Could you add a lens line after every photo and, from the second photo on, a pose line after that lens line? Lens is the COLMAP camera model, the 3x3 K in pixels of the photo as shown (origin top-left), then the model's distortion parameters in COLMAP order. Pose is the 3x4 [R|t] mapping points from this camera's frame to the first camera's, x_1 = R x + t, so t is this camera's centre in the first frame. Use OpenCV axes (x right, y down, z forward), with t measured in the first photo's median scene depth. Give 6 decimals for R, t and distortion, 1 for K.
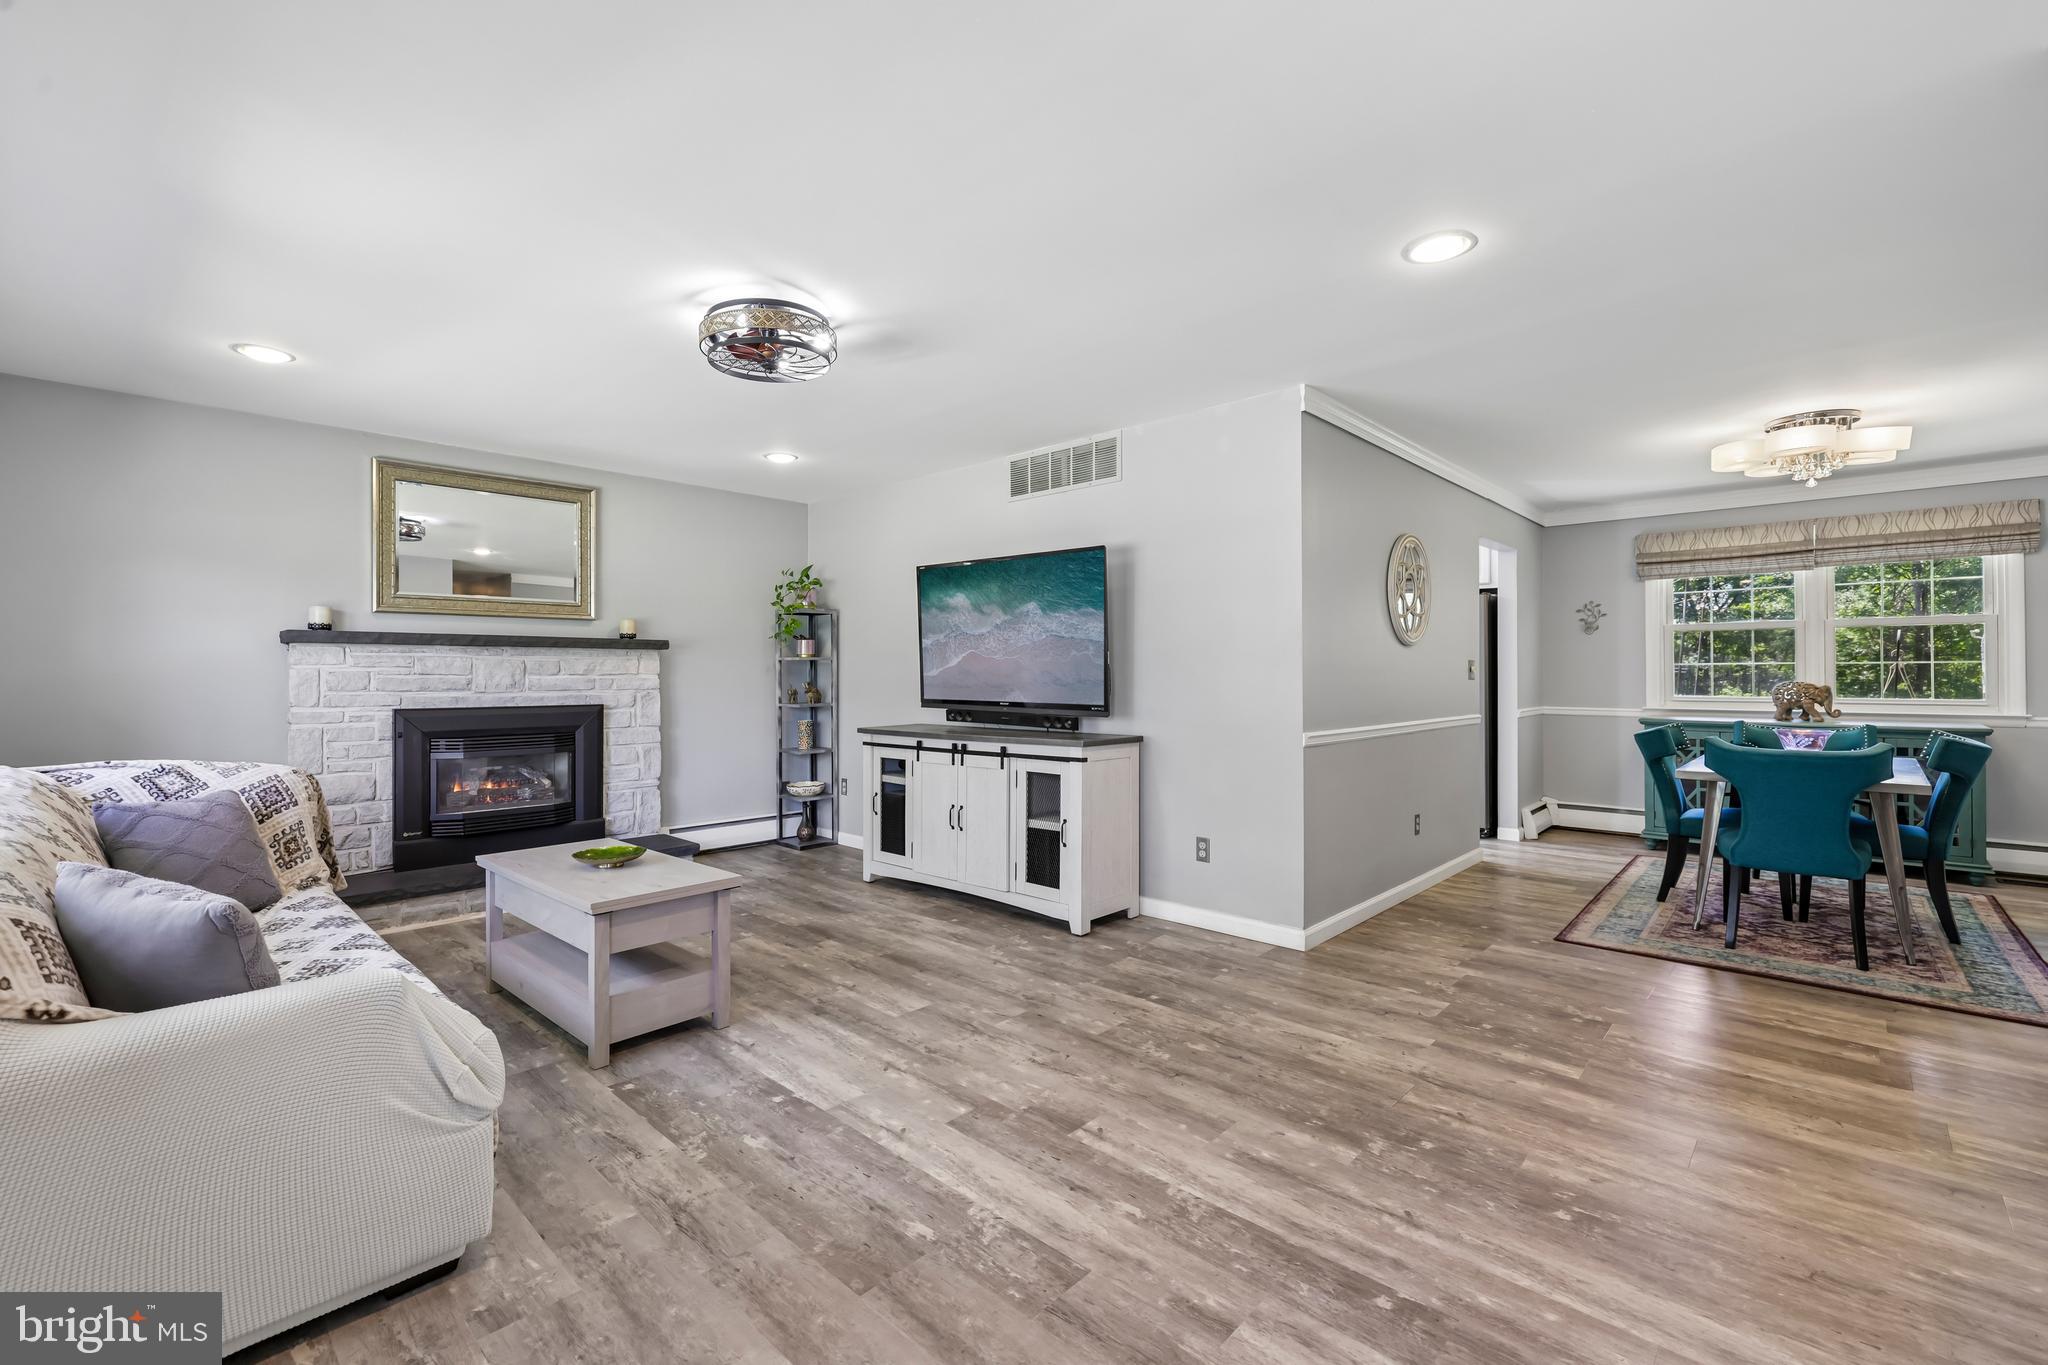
lens RADIAL K [[876.6, 0, 1029.9], [0, 876.6, 681.3], [0, 0, 1]] dist [0.001459, -0.000043]
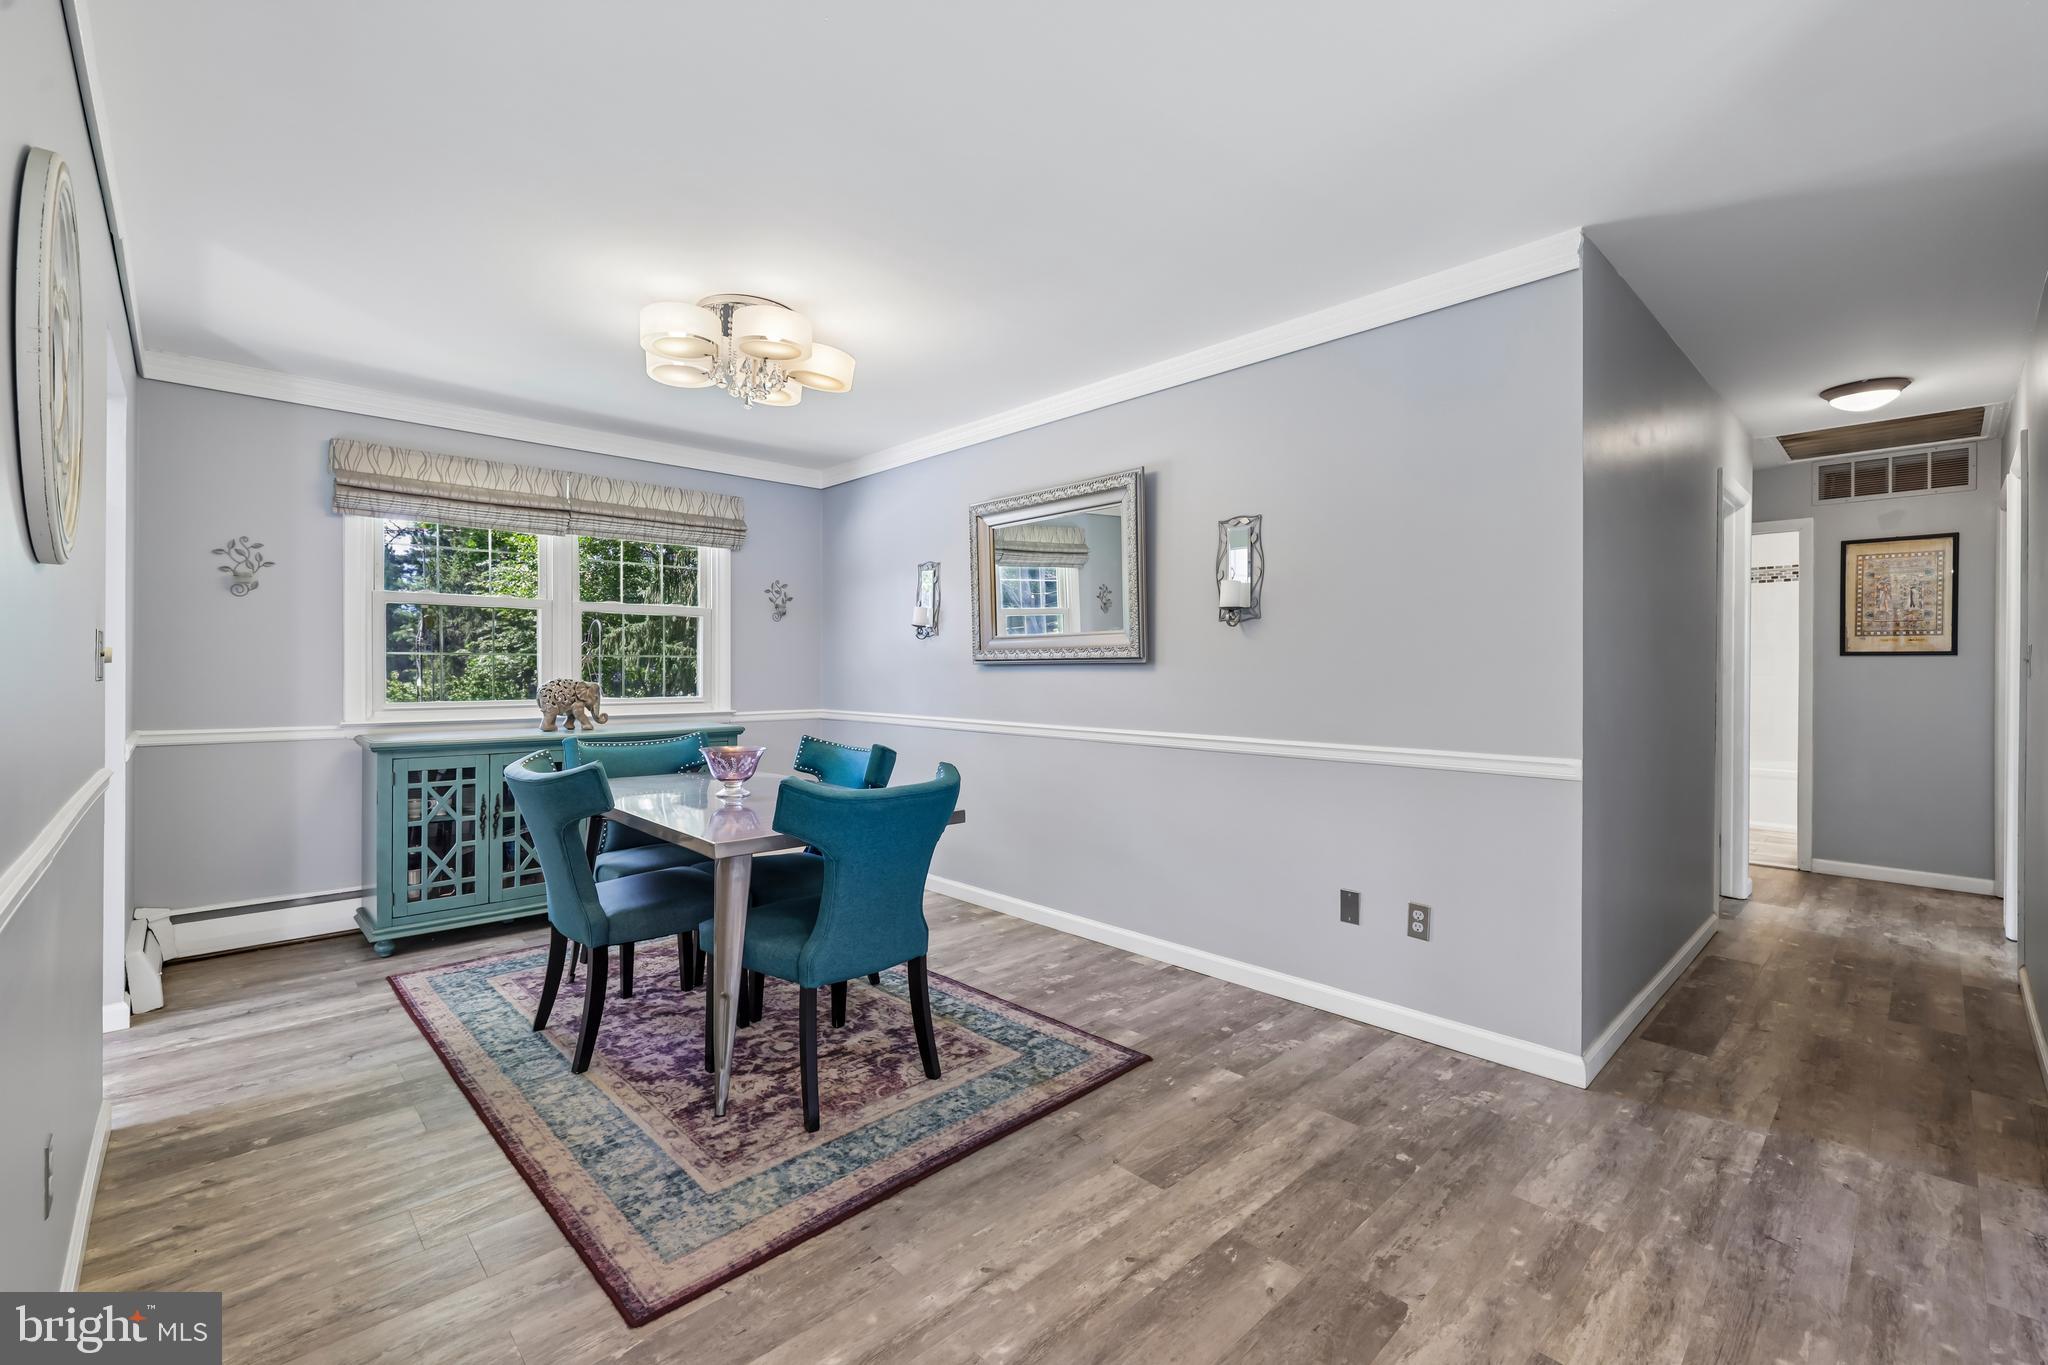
lens RADIAL K [[876.6, 0, 1030.5], [0, 876.6, 668.7], [0, 0, 1]] dist [0.001459, -0.000043]
pose [[0.053866, -0.009585, 0.998502, 0.127557], [-0.004834, 0.999940, 0.009860, -0.017850], [-0.998536, -0.005358, 0.053816, 0.537286]]
